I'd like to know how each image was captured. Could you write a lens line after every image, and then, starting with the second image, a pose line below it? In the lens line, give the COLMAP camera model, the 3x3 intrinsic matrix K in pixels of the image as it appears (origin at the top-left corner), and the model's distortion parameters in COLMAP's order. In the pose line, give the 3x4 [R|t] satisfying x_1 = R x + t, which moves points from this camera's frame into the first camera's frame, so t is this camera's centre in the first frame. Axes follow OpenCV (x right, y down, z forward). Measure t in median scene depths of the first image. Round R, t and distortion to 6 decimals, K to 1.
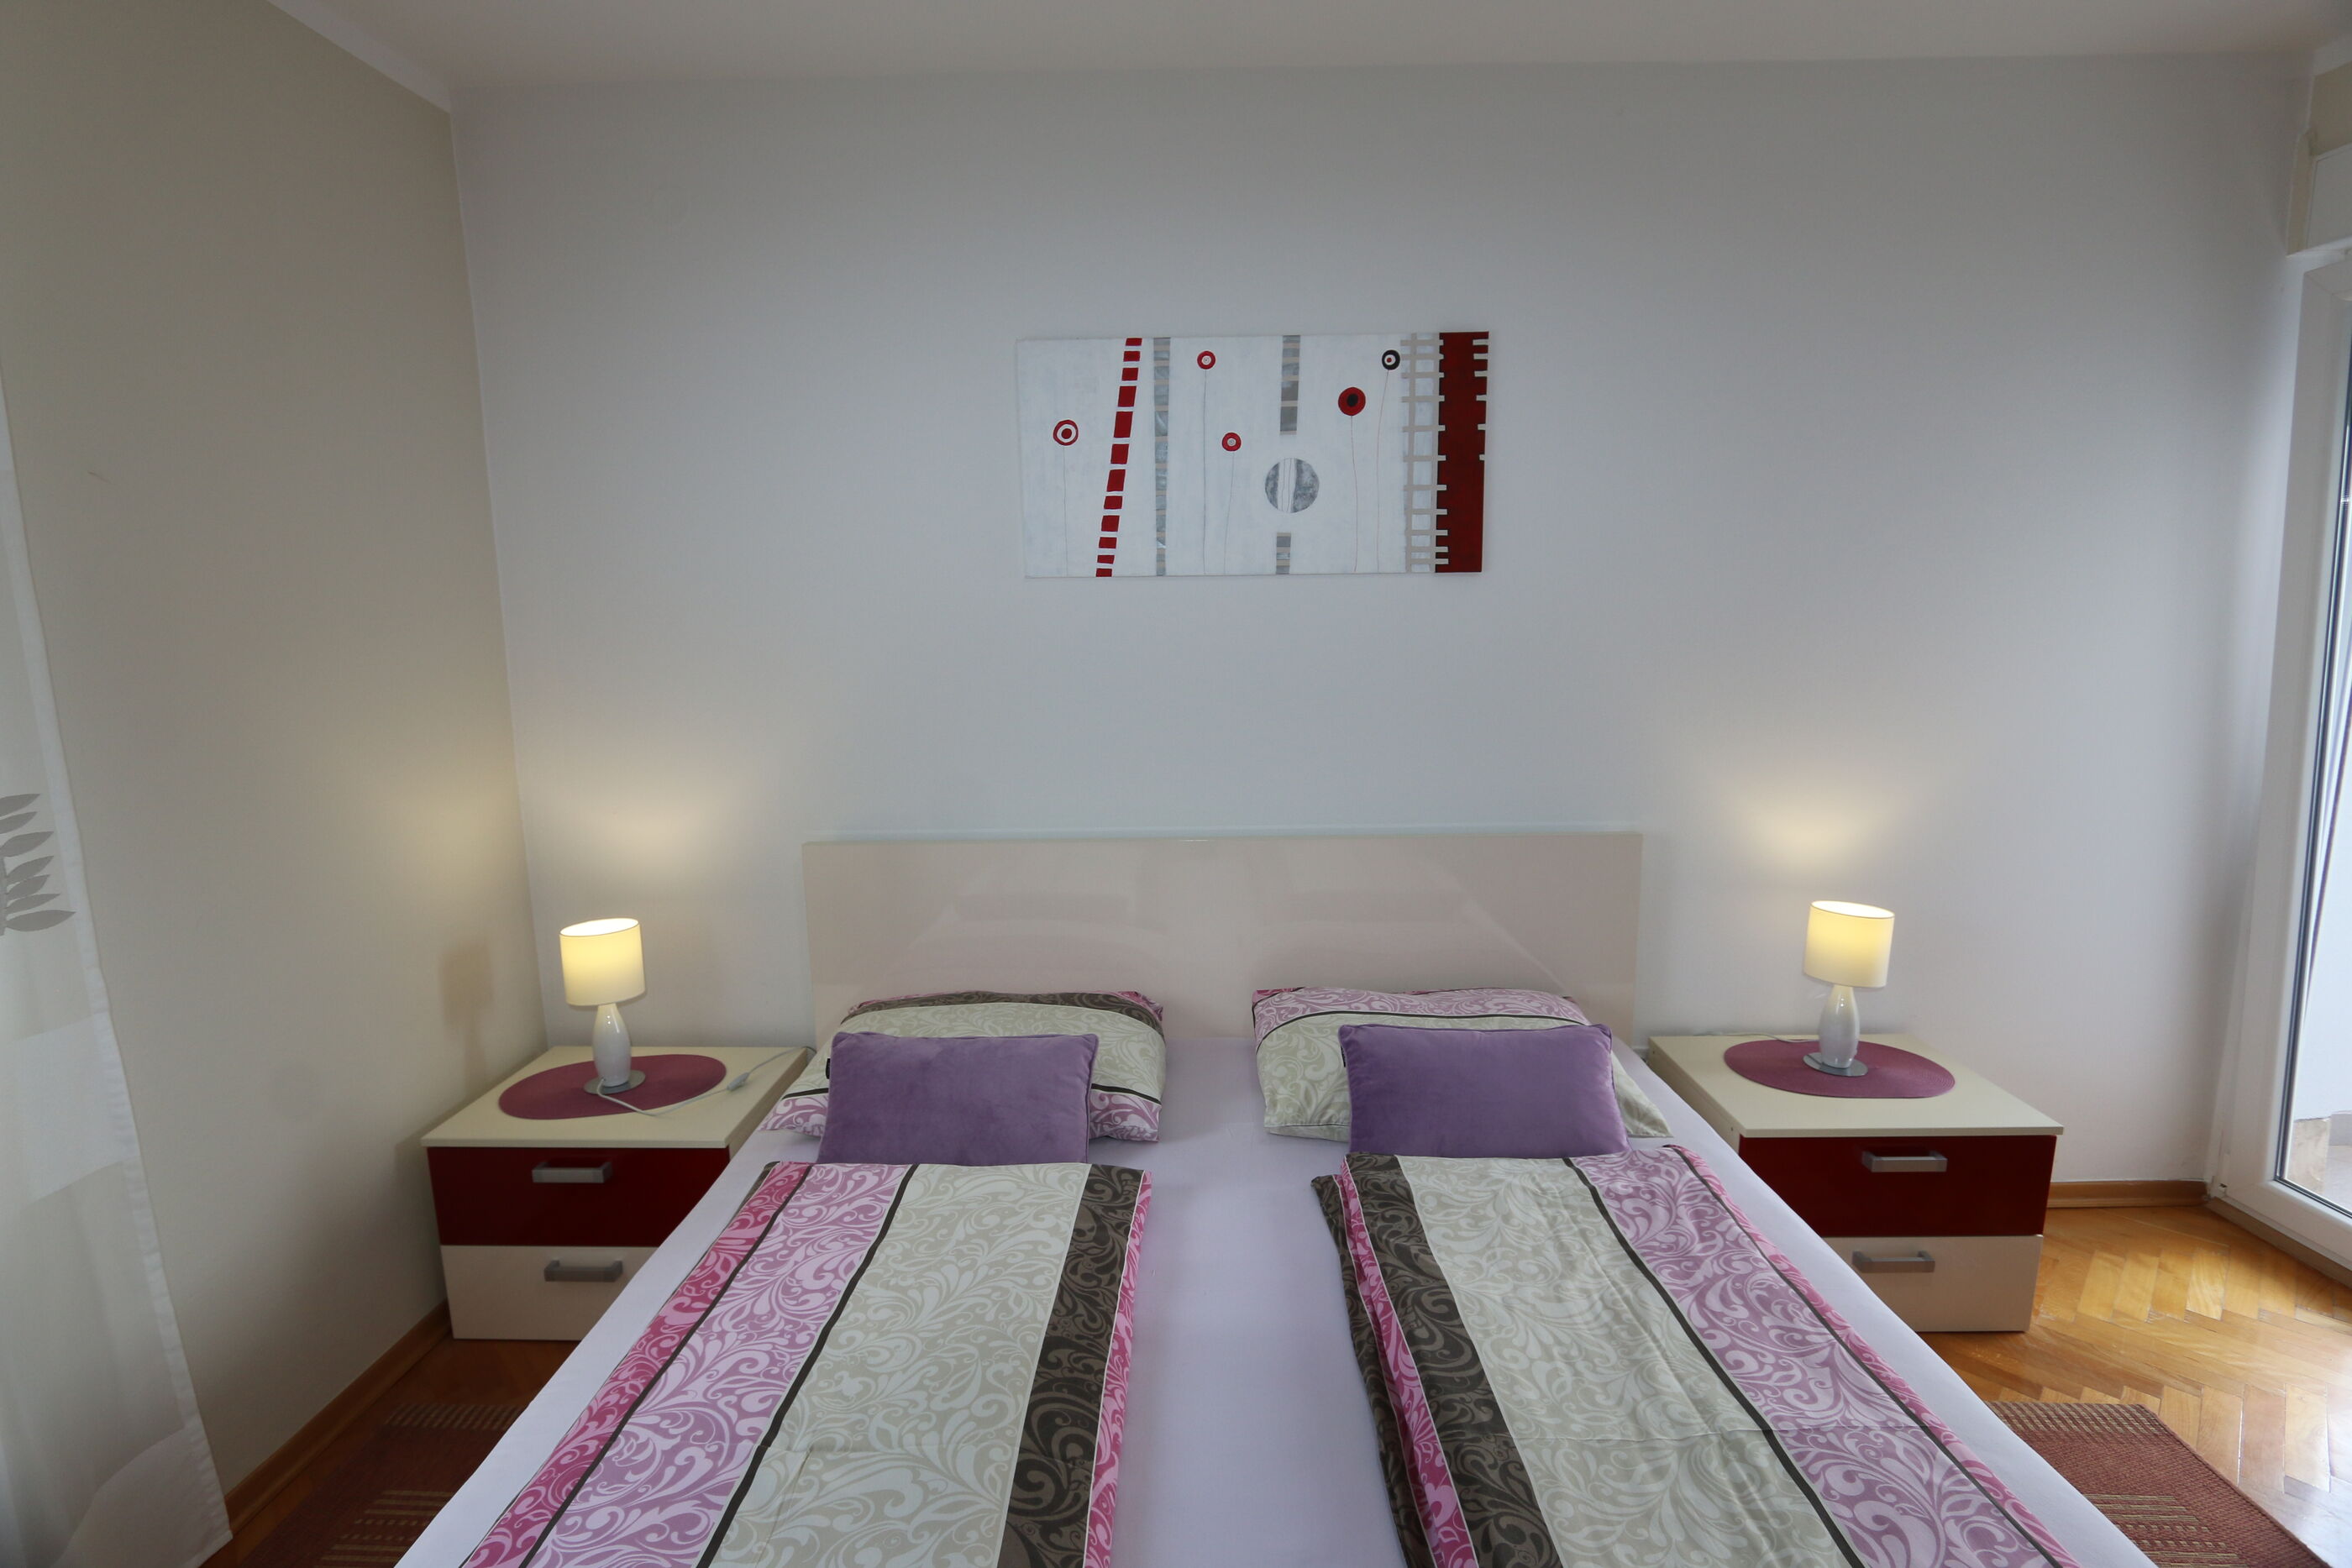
lens RADIAL K [[1078.5, 0, 1162.2], [0, 1078.5, 786.2], [0, 0, 1]] dist [-0.023803, 0.006333]
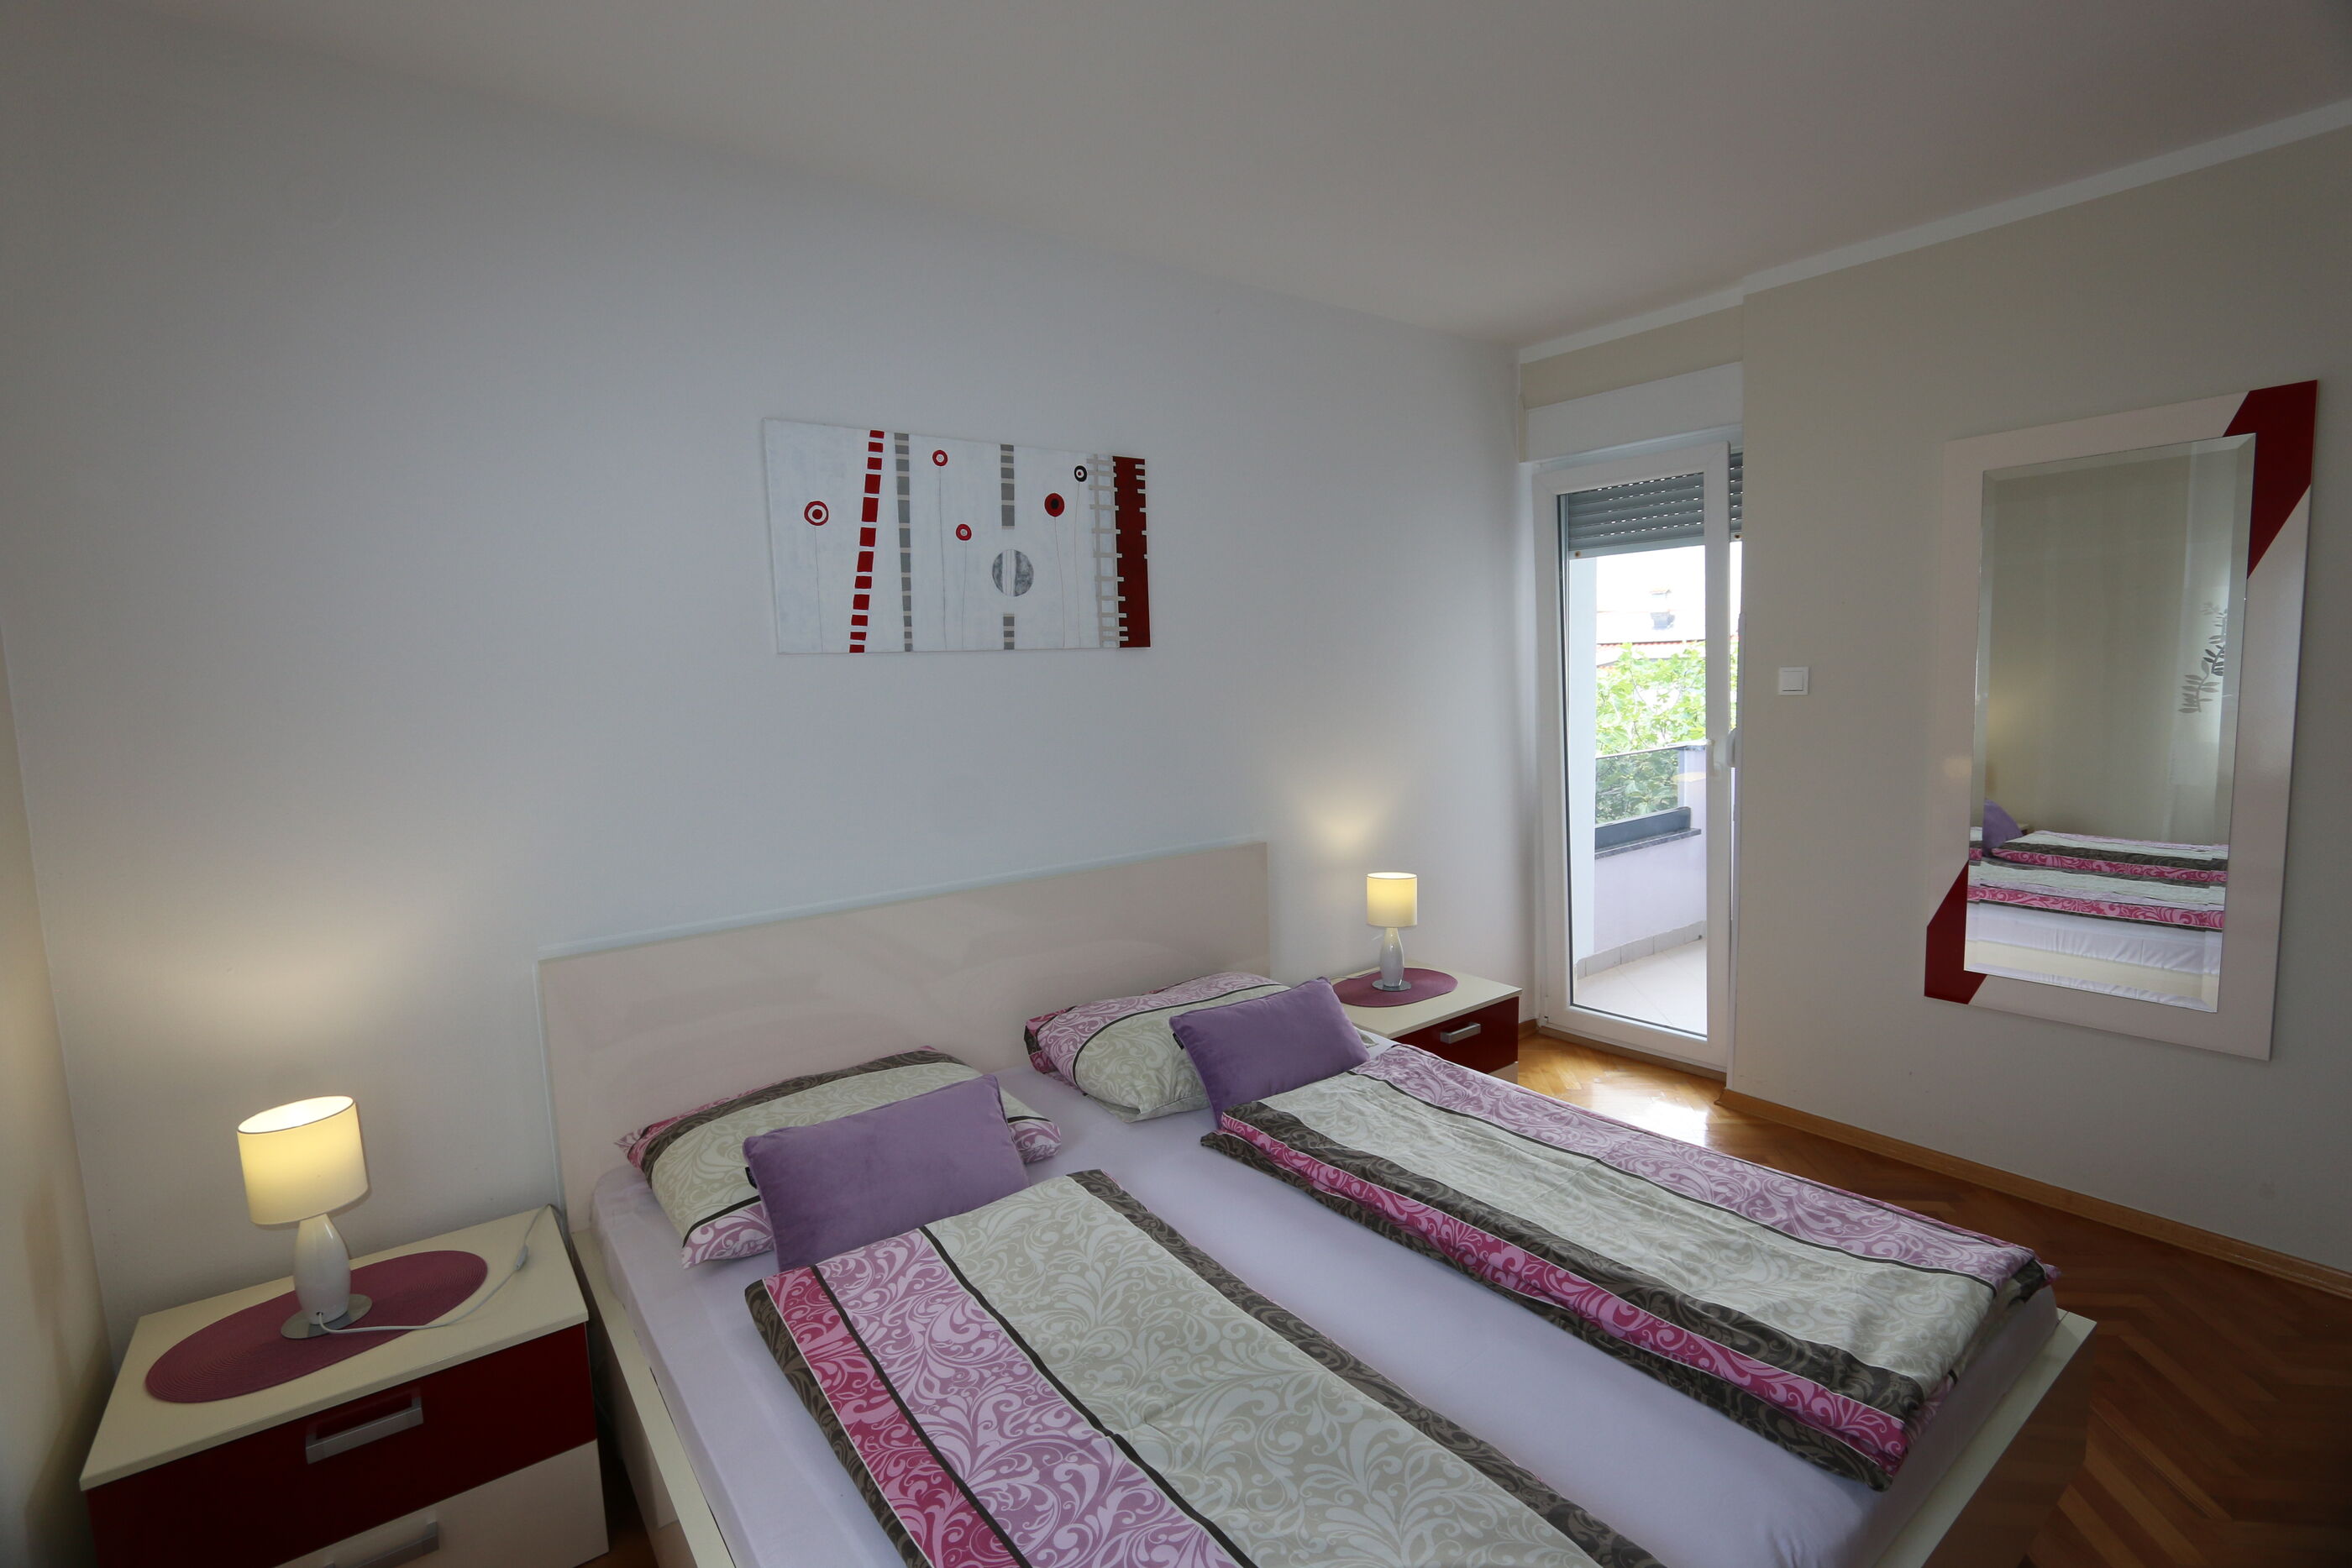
lens RADIAL K [[1078.5, 0, 1162.2], [0, 1078.5, 786.2], [0, 0, 1]] dist [-0.023803, 0.006333]
pose [[0.788197, -0.079863, 0.610219, -0.479319], [0.118239, 0.992723, -0.022802, -0.008795], [-0.603958, 0.090124, 0.791904, 0.015302]]
